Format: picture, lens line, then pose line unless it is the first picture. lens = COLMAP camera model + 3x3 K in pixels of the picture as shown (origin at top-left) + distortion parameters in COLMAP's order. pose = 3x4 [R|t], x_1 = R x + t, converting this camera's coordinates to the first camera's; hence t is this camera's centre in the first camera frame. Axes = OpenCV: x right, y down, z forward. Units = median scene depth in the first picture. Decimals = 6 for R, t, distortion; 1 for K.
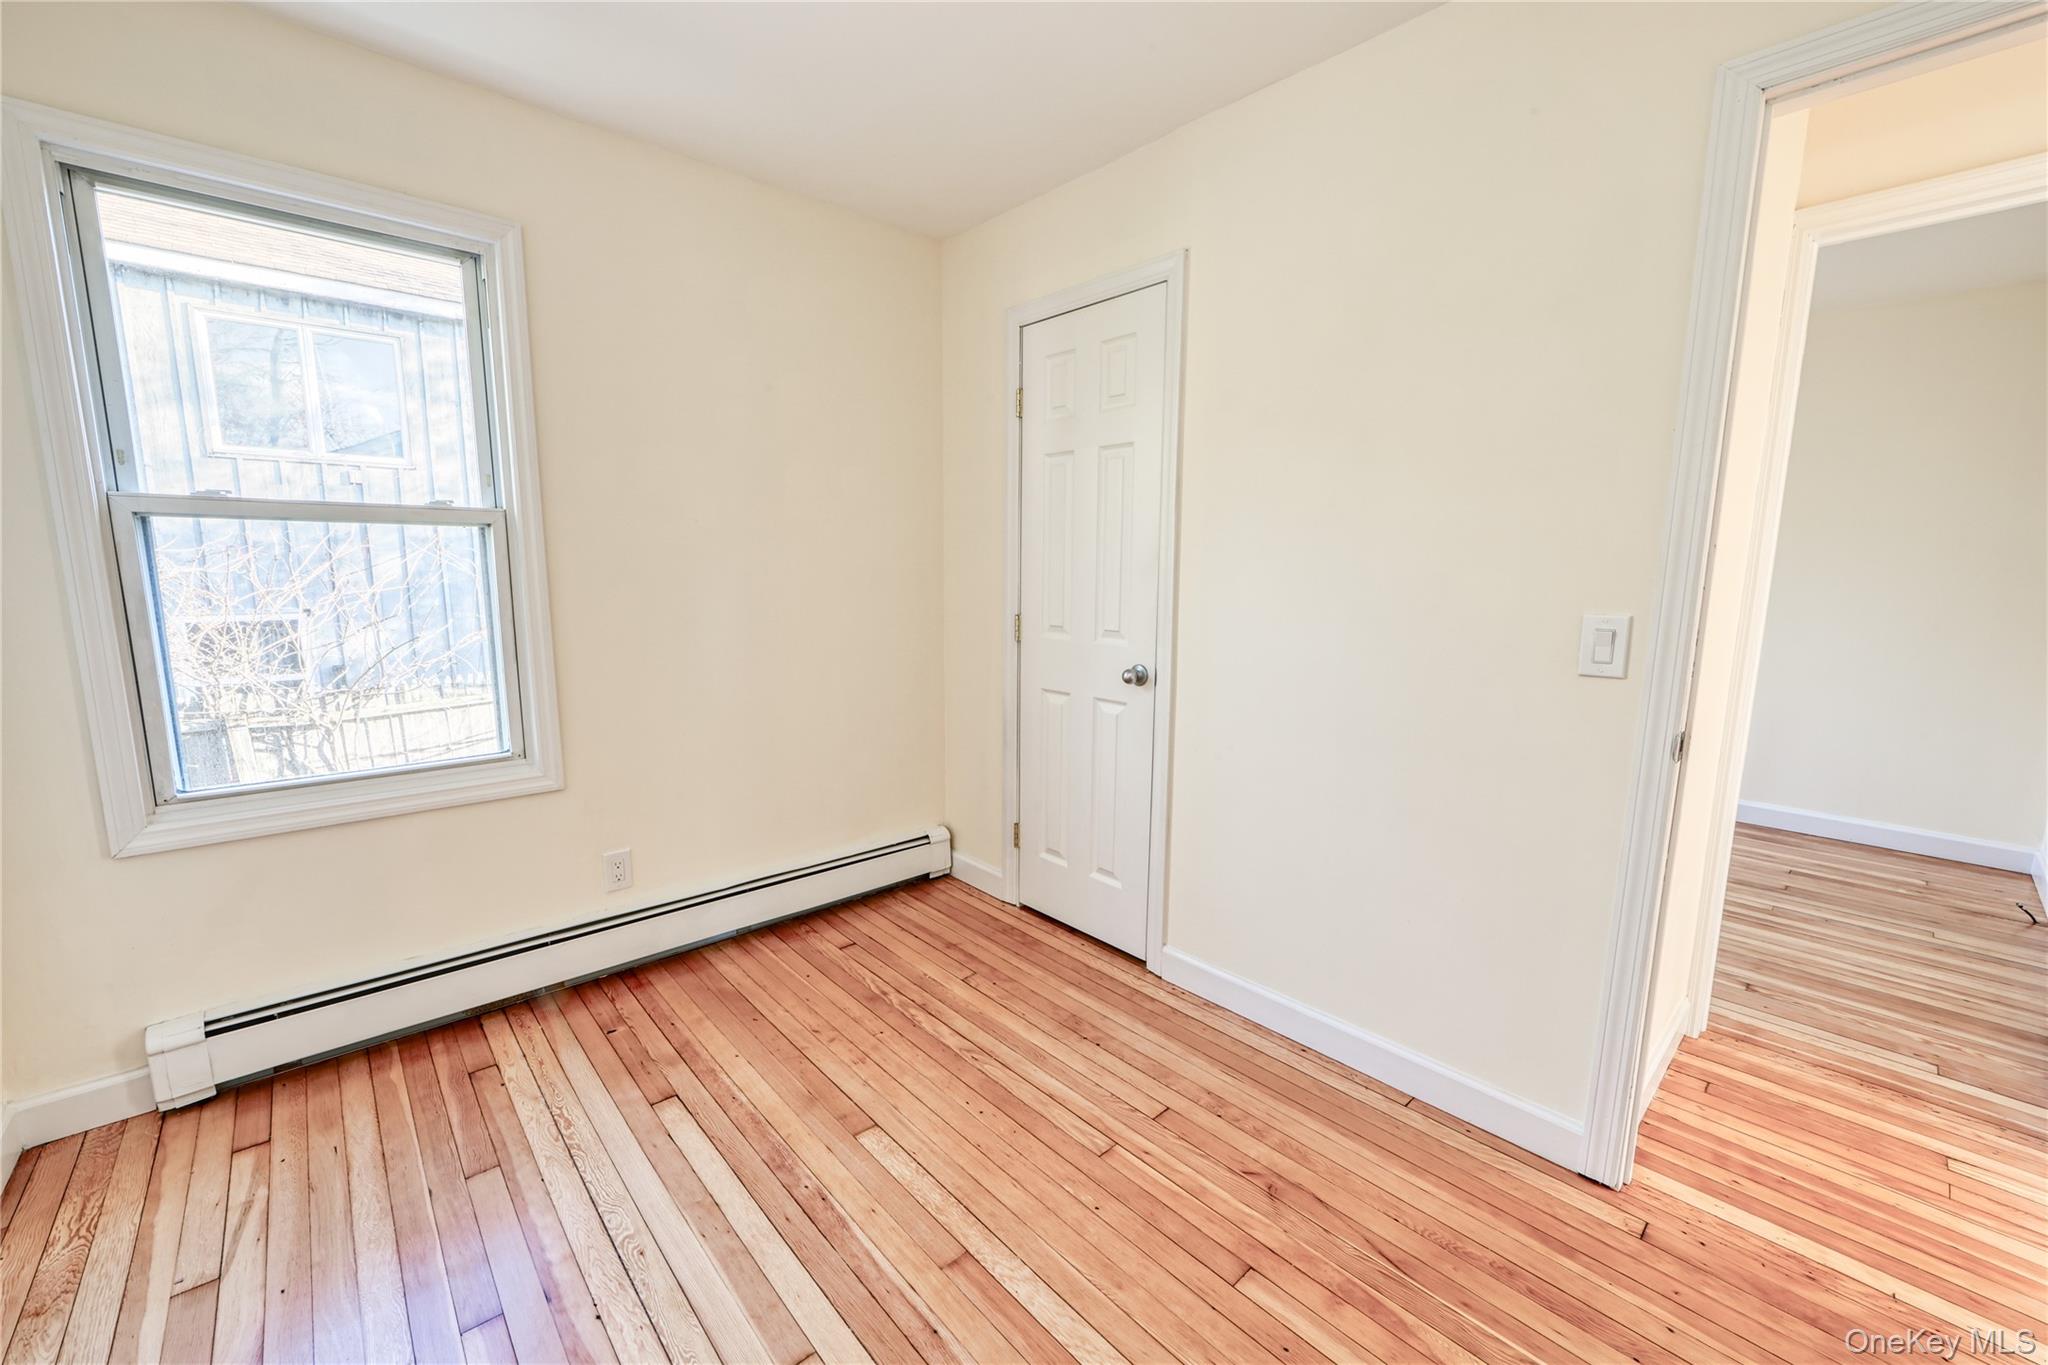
lens RADIAL K [[770.4, 0, 1006.2], [0, 770.4, 687.7], [0, 0, 1]] dist [-0.016545, 0.000759]
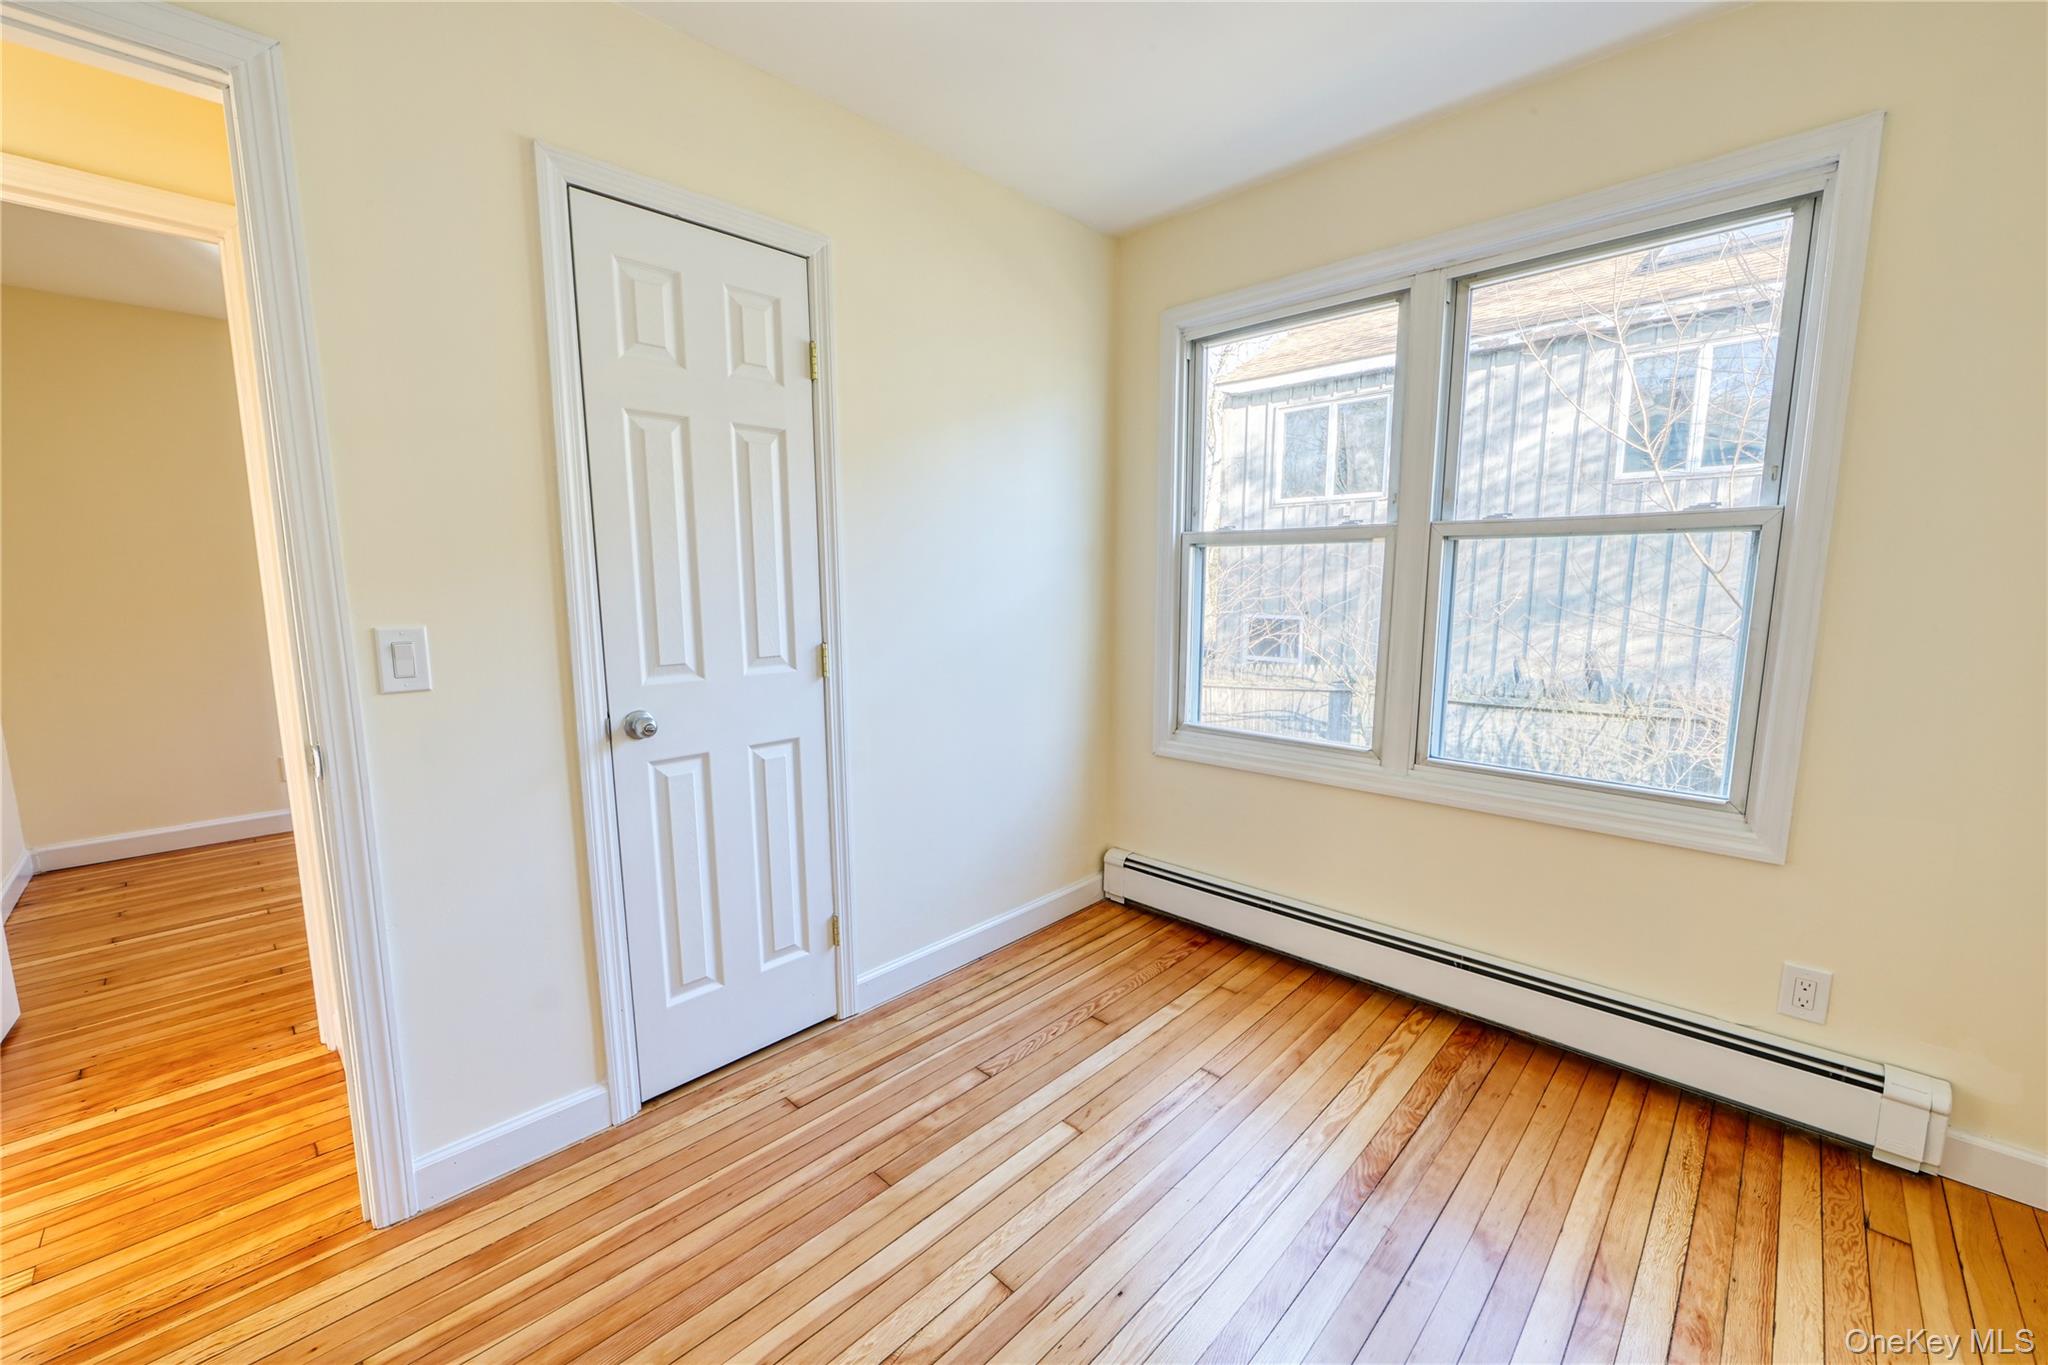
lens RADIAL K [[815.0, 0, 1009.0], [0, 815.0, 691.3], [0, 0, 1]] dist [-0.001197, -0.000356]
pose [[0.077558, 0.125083, -0.989110, 0.615560], [-0.146441, 0.982767, 0.112798, -0.072799], [0.986174, 0.136098, 0.094539, 0.541023]]
